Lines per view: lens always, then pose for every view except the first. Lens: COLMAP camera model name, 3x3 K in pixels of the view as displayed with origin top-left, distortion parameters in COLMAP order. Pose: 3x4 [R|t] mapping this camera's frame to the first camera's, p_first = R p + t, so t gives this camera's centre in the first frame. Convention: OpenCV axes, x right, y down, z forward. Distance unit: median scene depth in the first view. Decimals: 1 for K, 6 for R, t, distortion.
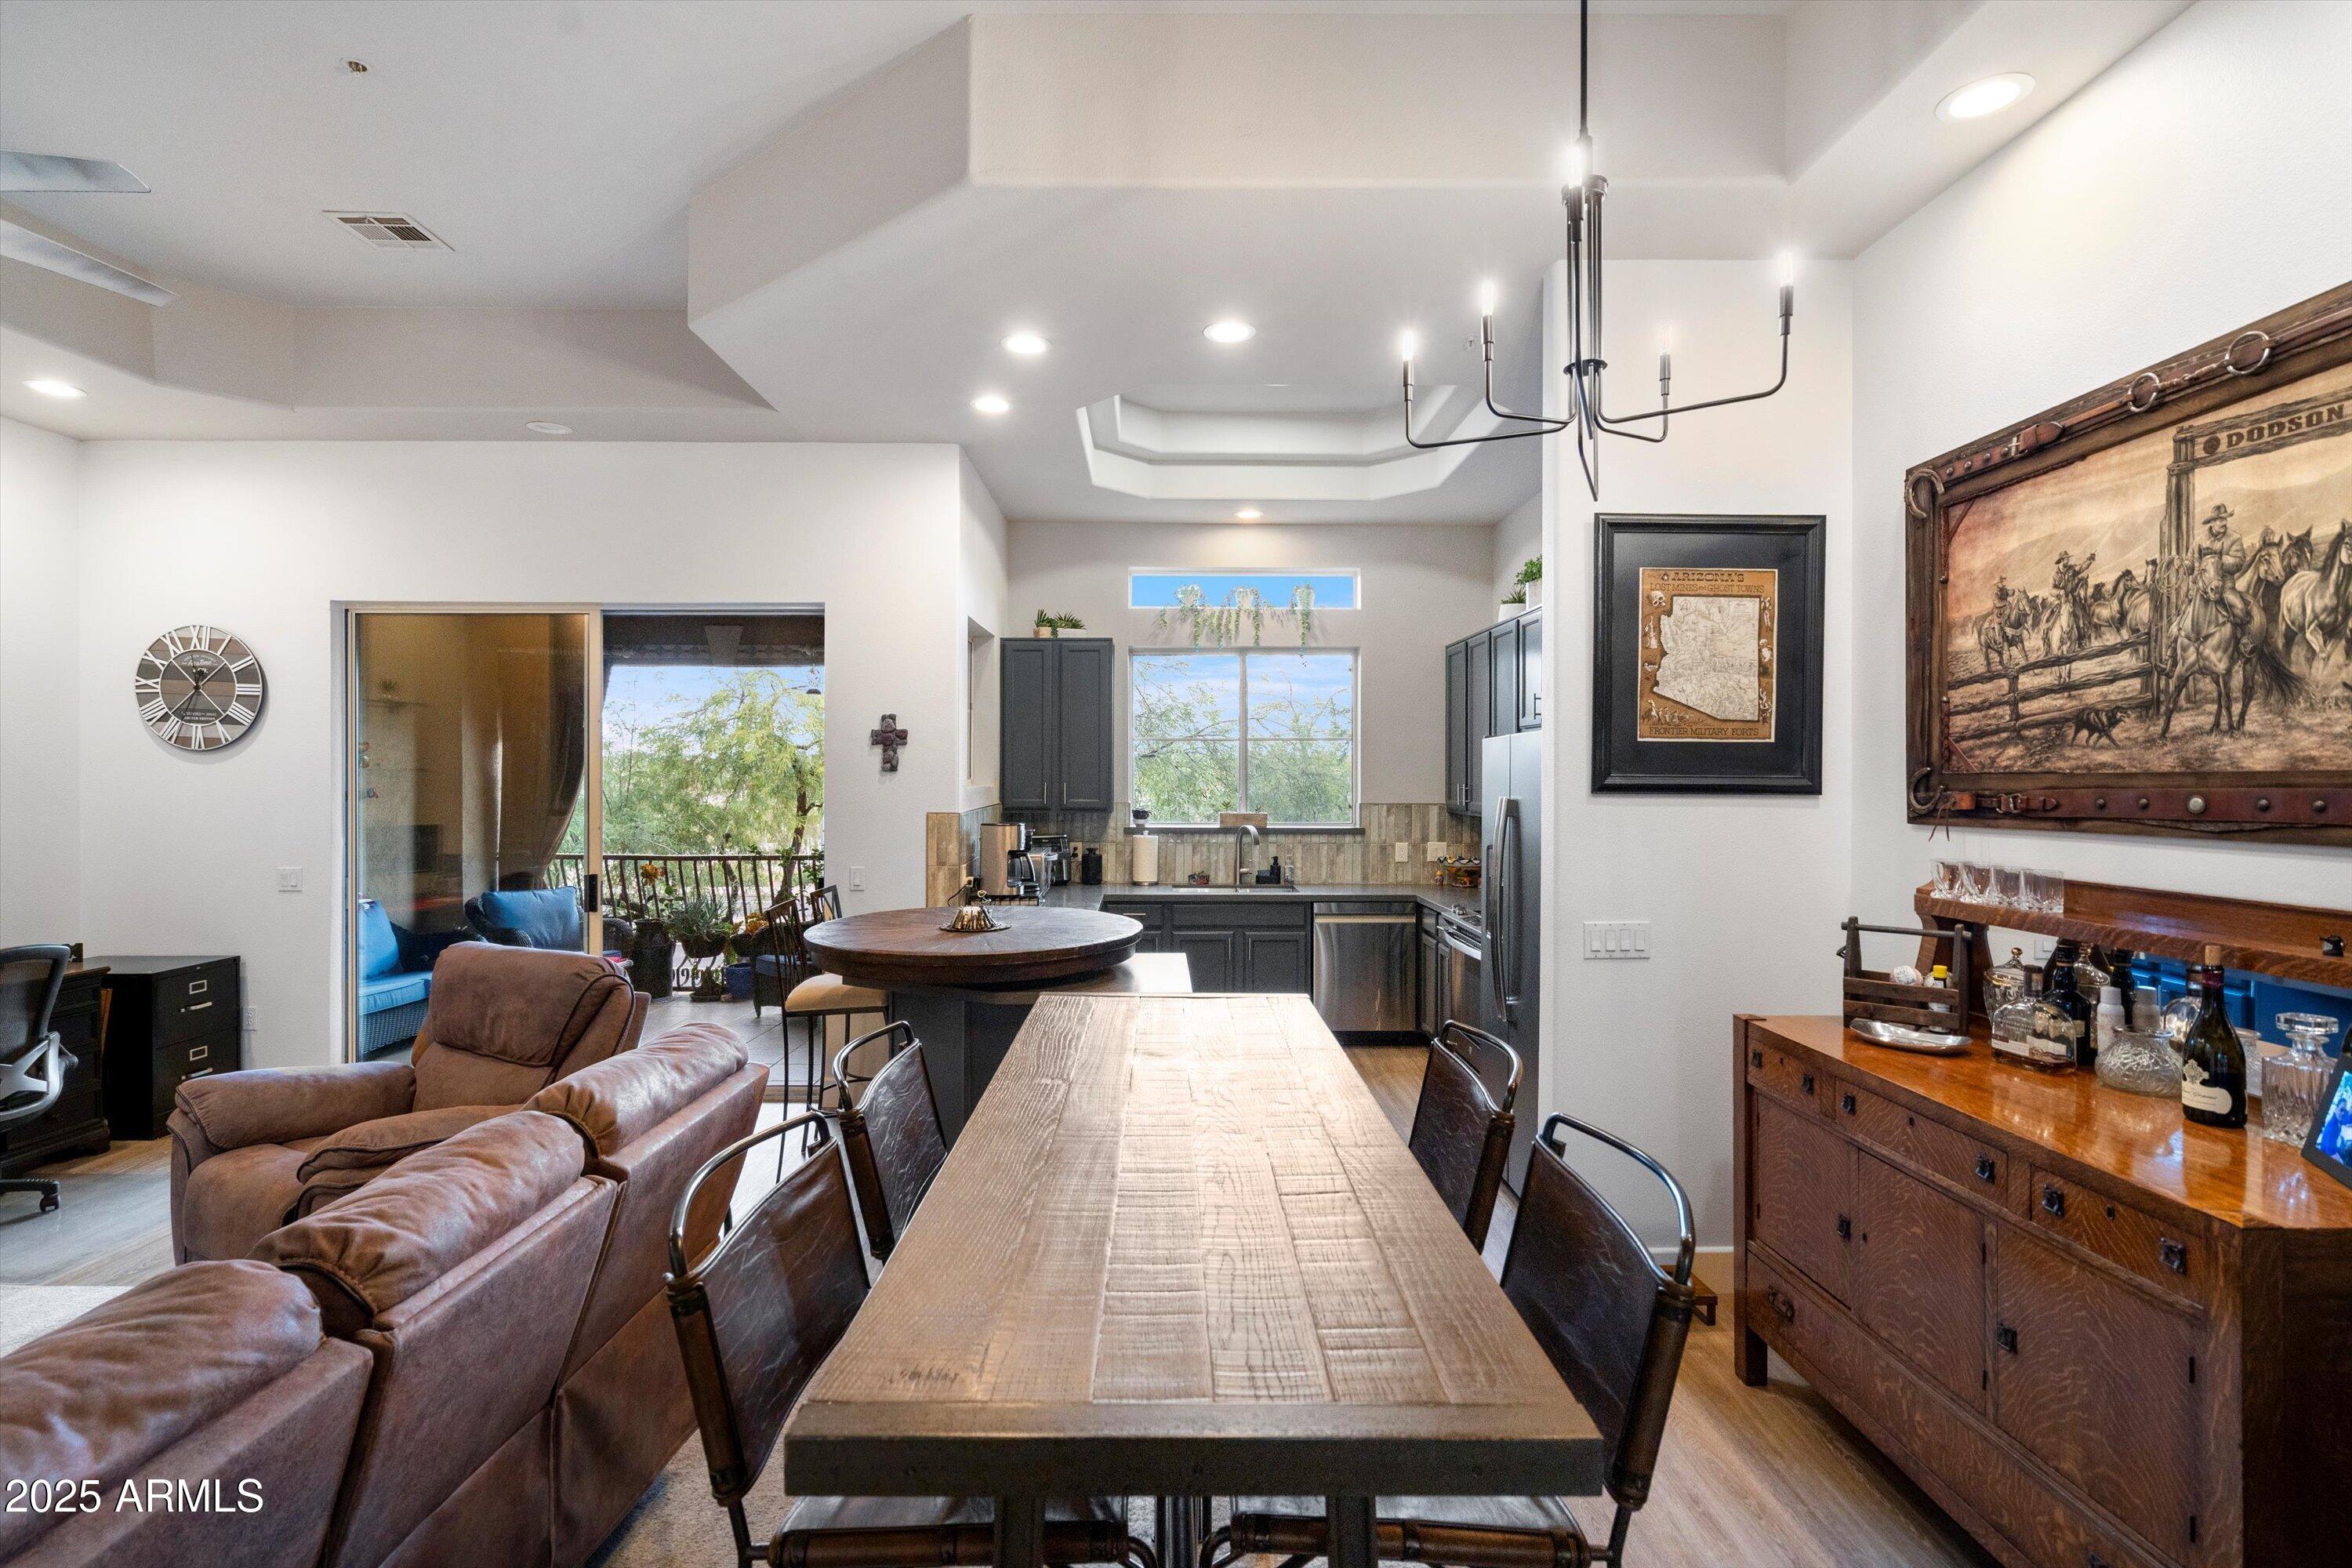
lens RADIAL K [[1090.6, 0, 1164.9], [0, 1090.6, 777.6], [0, 0, 1]] dist [0.002009, -0.000547]
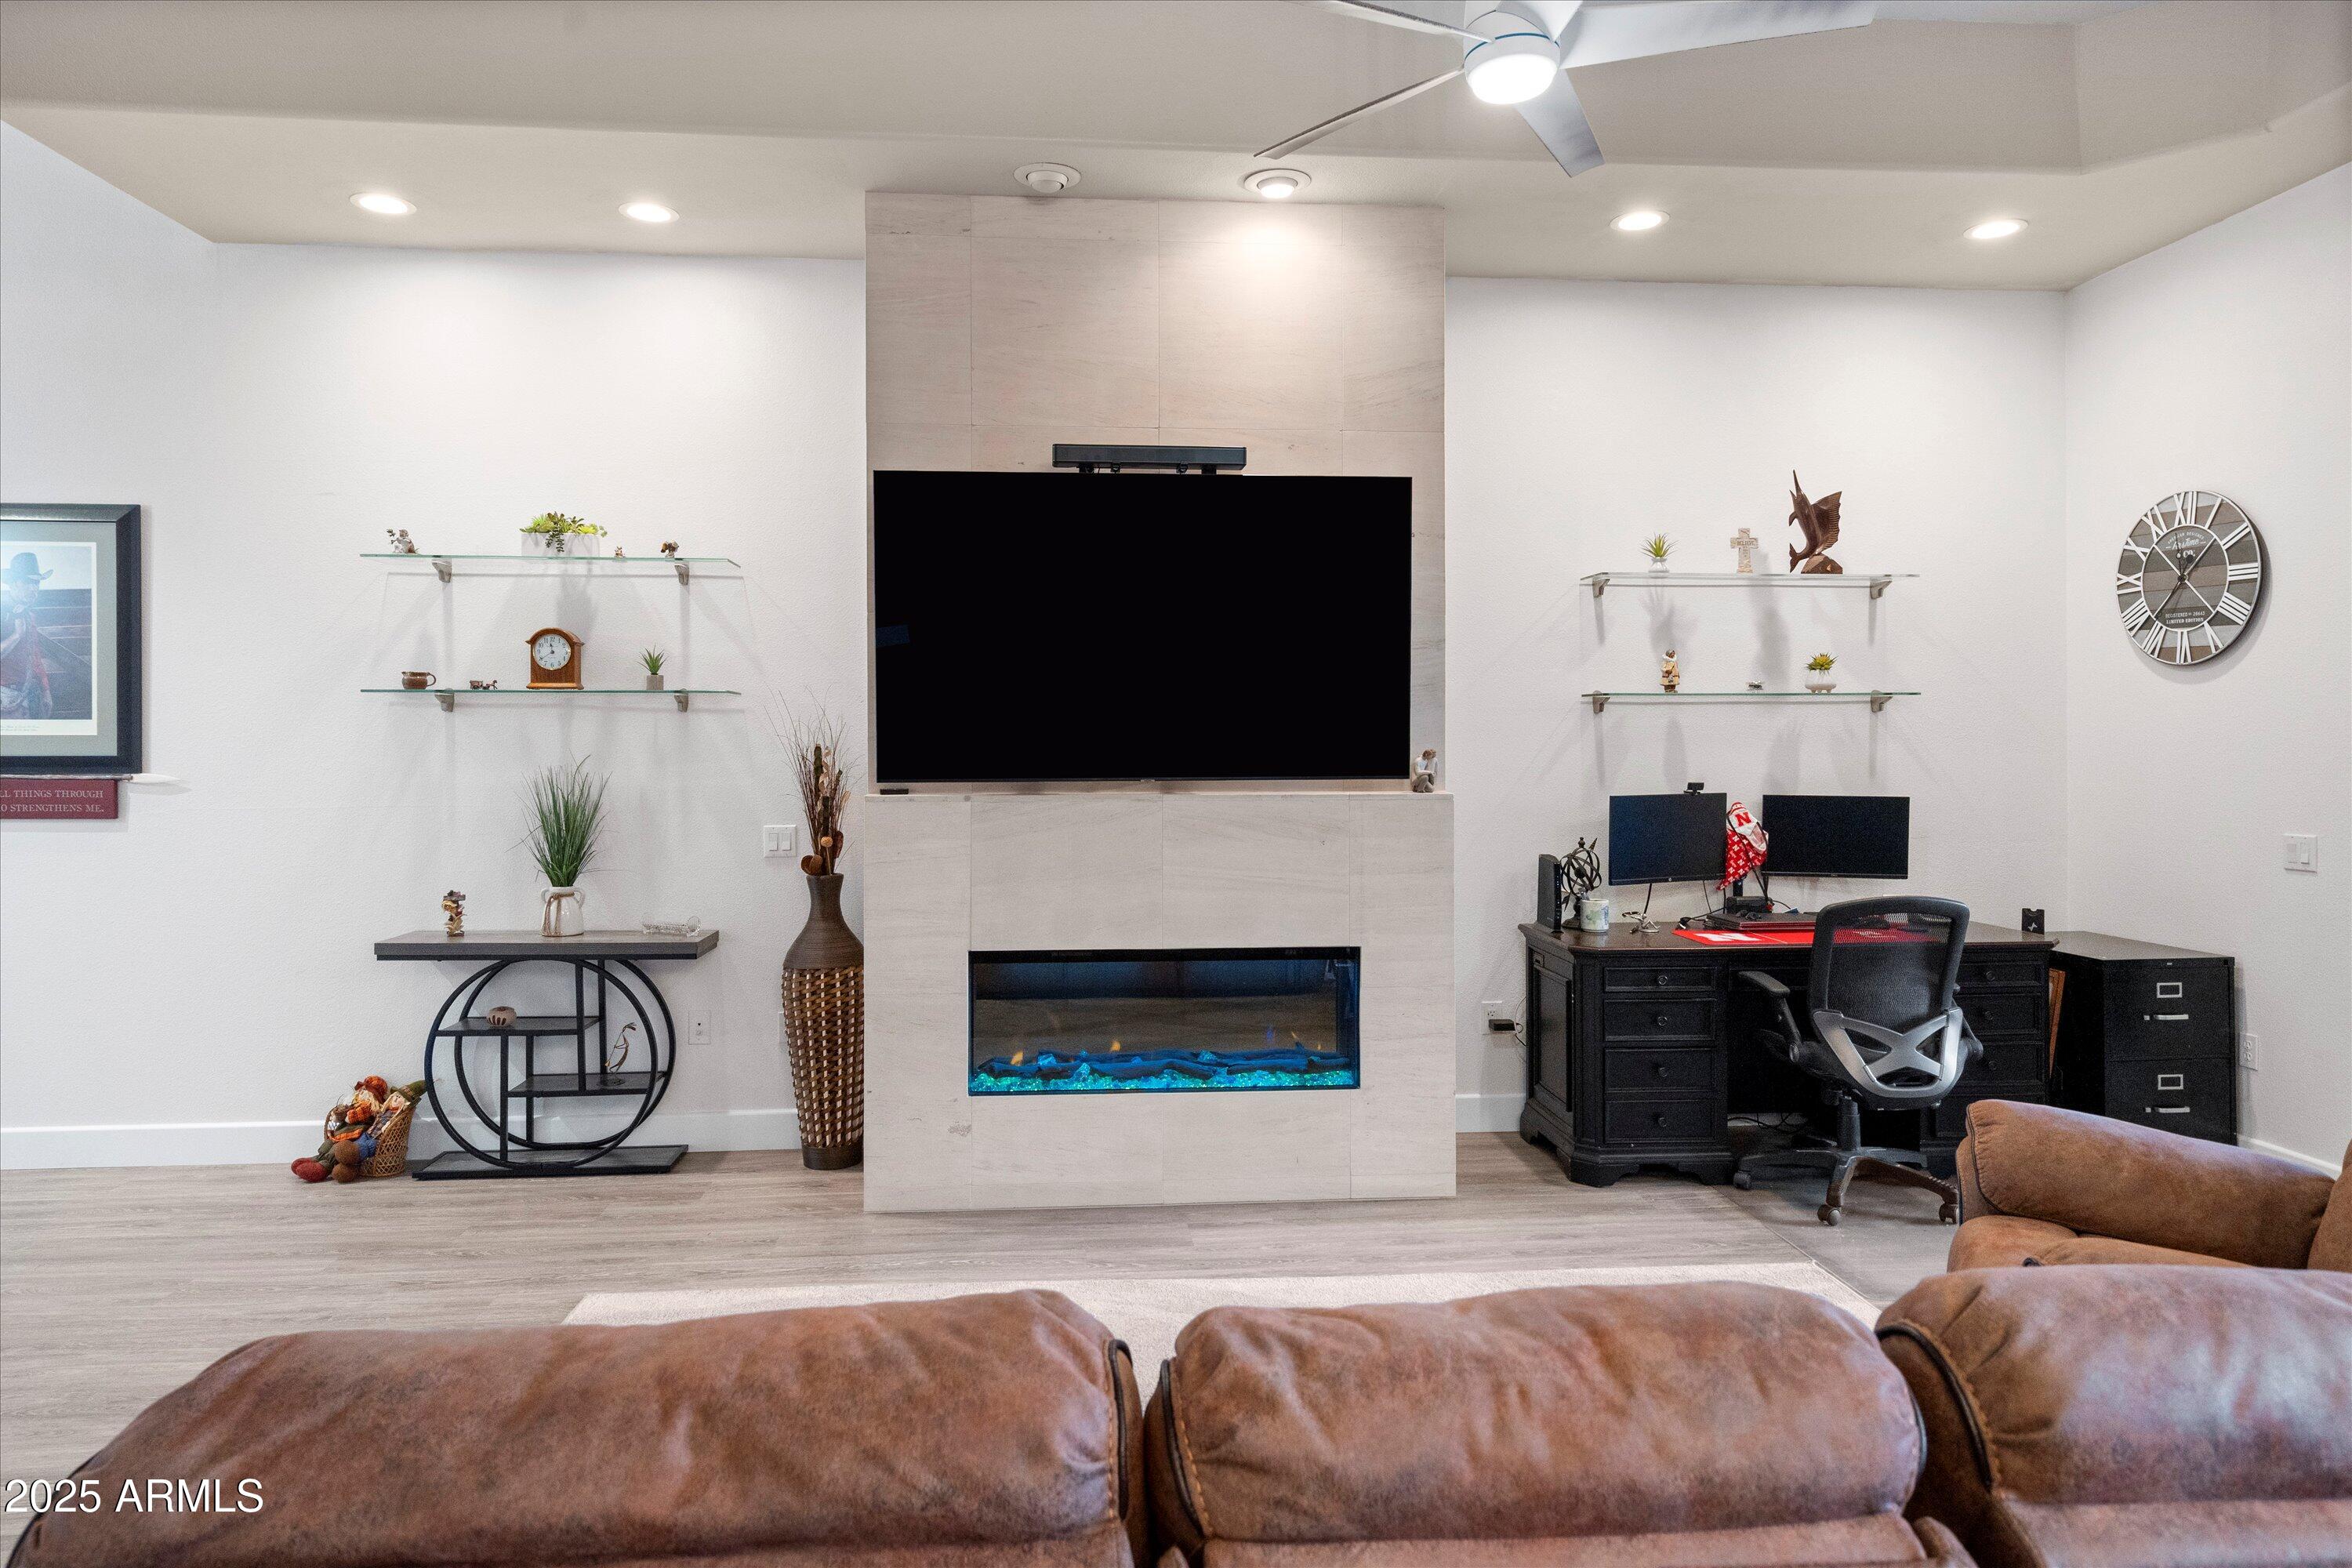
lens RADIAL K [[1389.8, 0, 1164.3], [0, 1389.8, 747.7], [0, 0, 1]] dist [0.008003, 0.001563]
pose [[0.077855, -0.001292, -0.996964, -0.018005], [0.000932, 0.999999, -0.001223, 0.037508], [0.996964, -0.000834, 0.077856, 0.312278]]
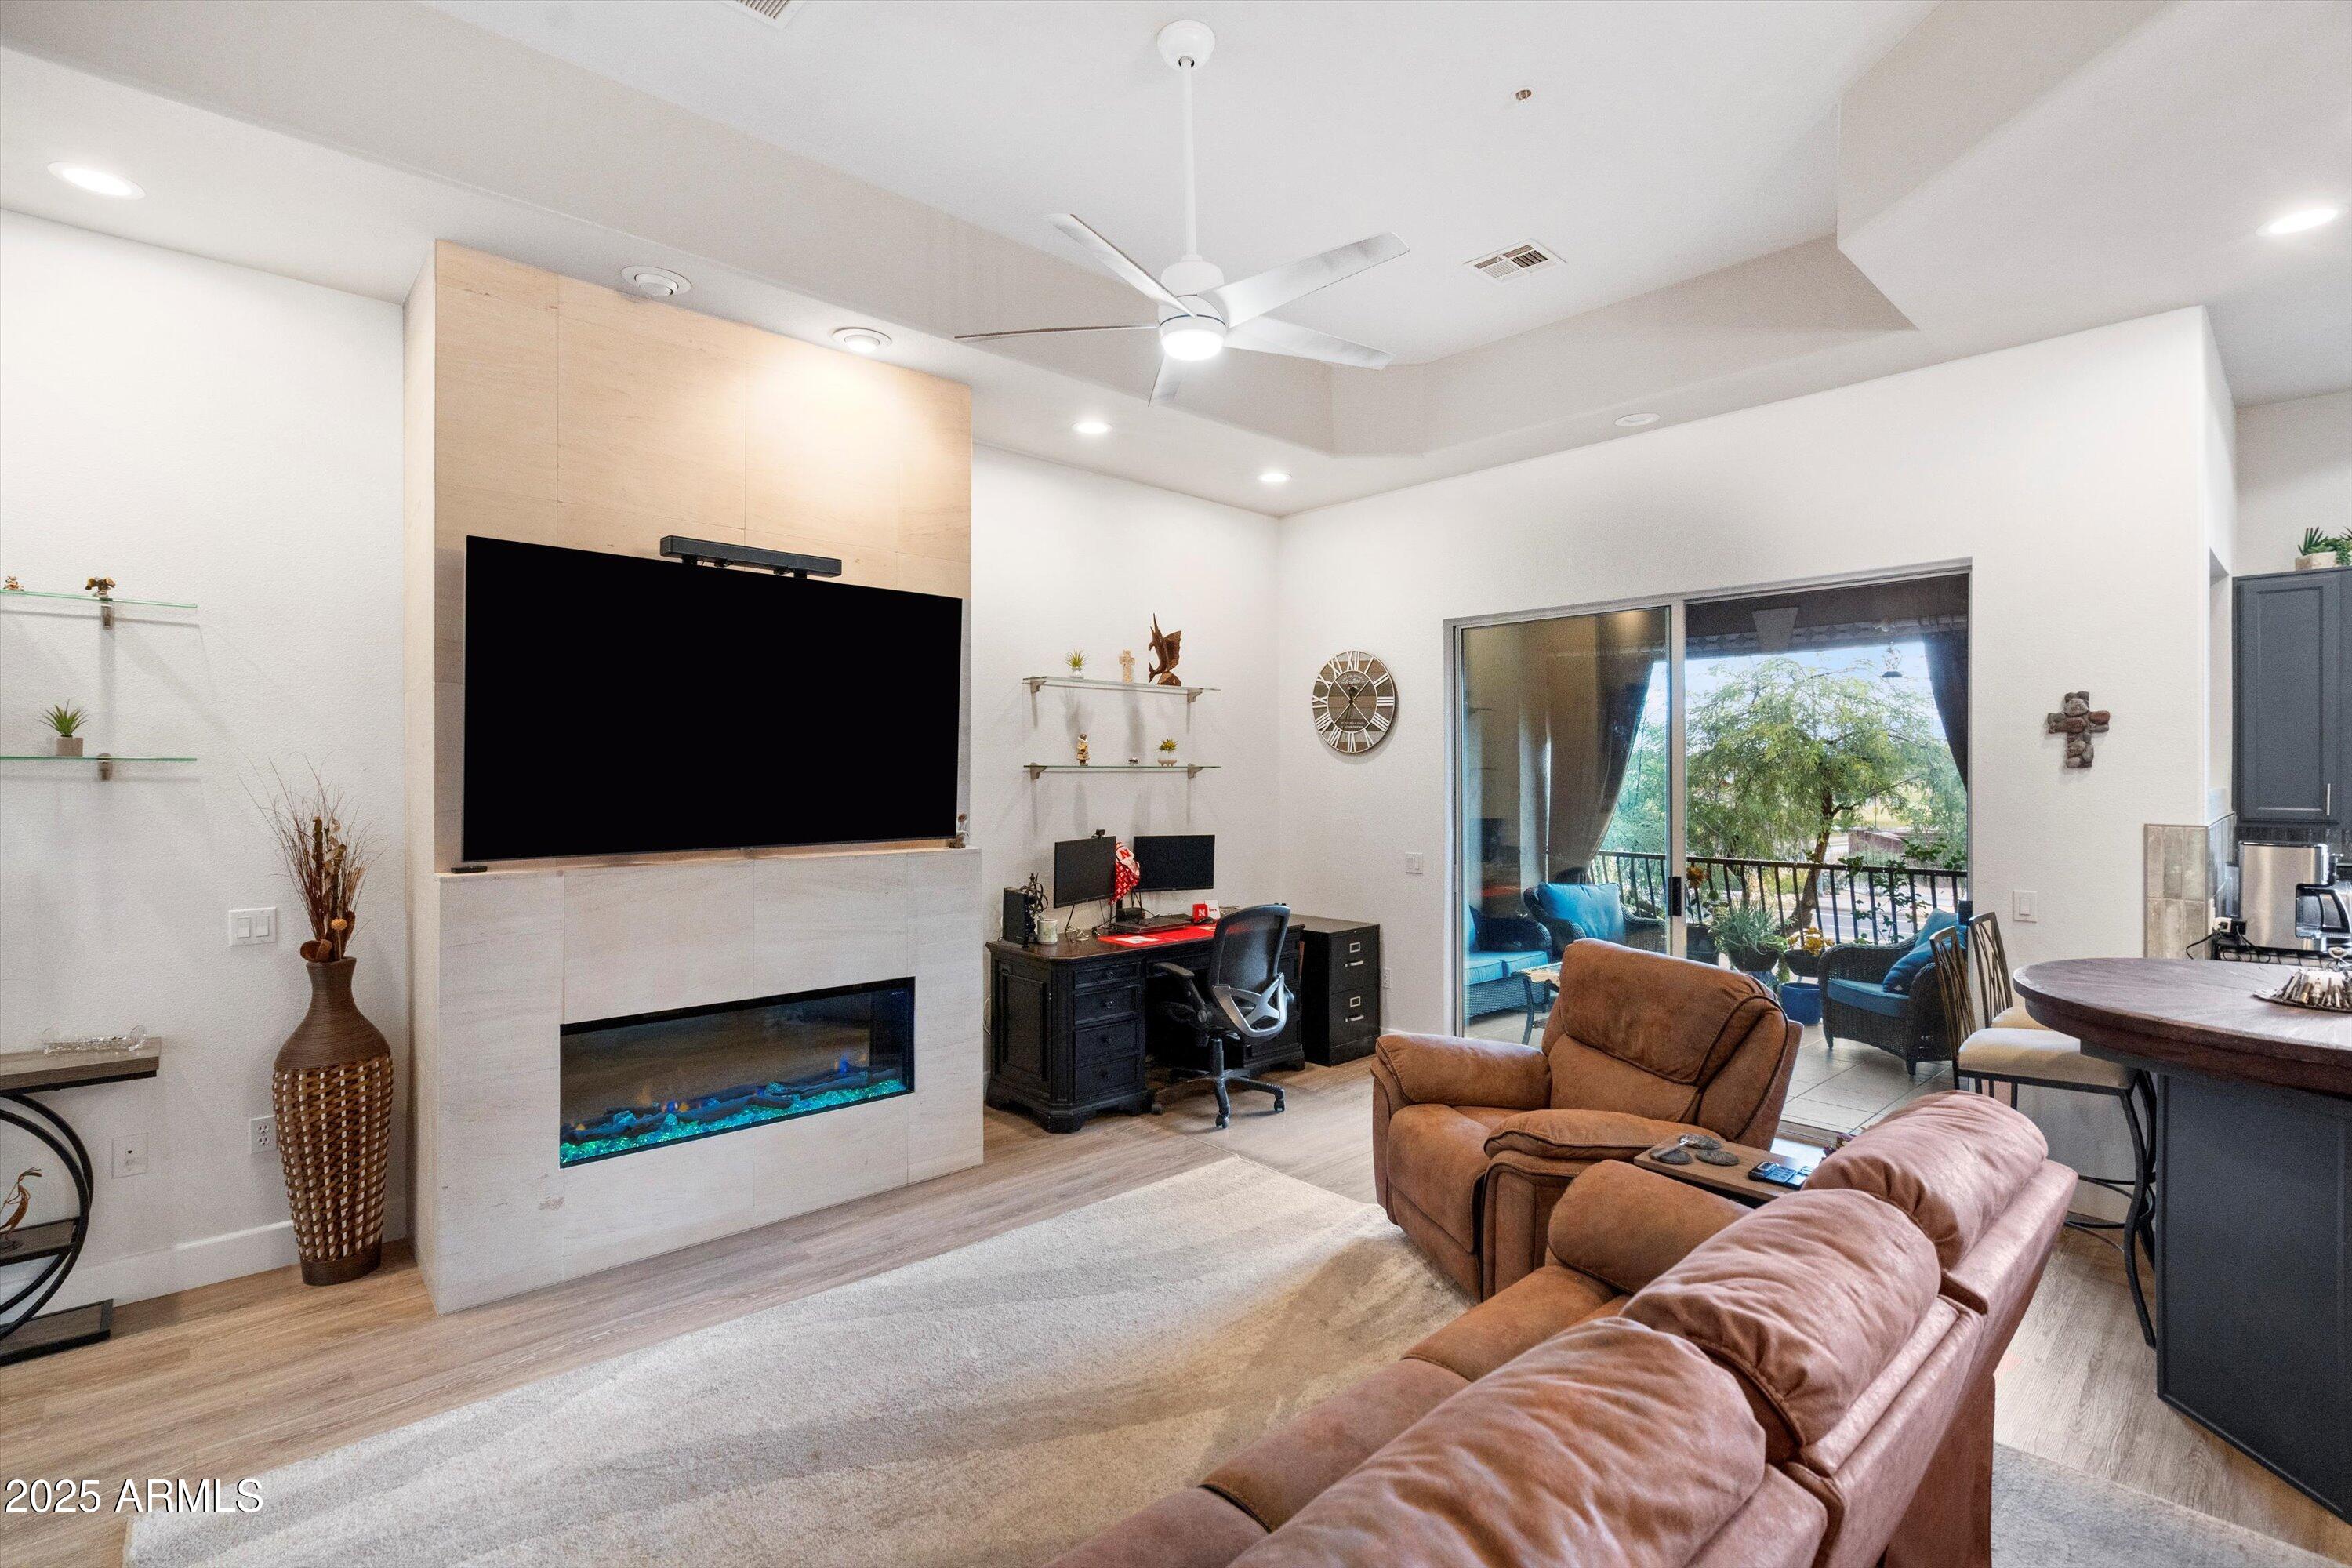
lens RADIAL K [[1083.8, 0, 1174.8], [0, 1083.8, 769.5], [0, 0, 1]] dist [-0.003271, 0.001031]
pose [[0.674425, -0.003303, -0.738336, -0.150499], [-0.001268, 0.999983, -0.005632, 0.000739], [0.738342, 0.004735, 0.674409, 0.042263]]
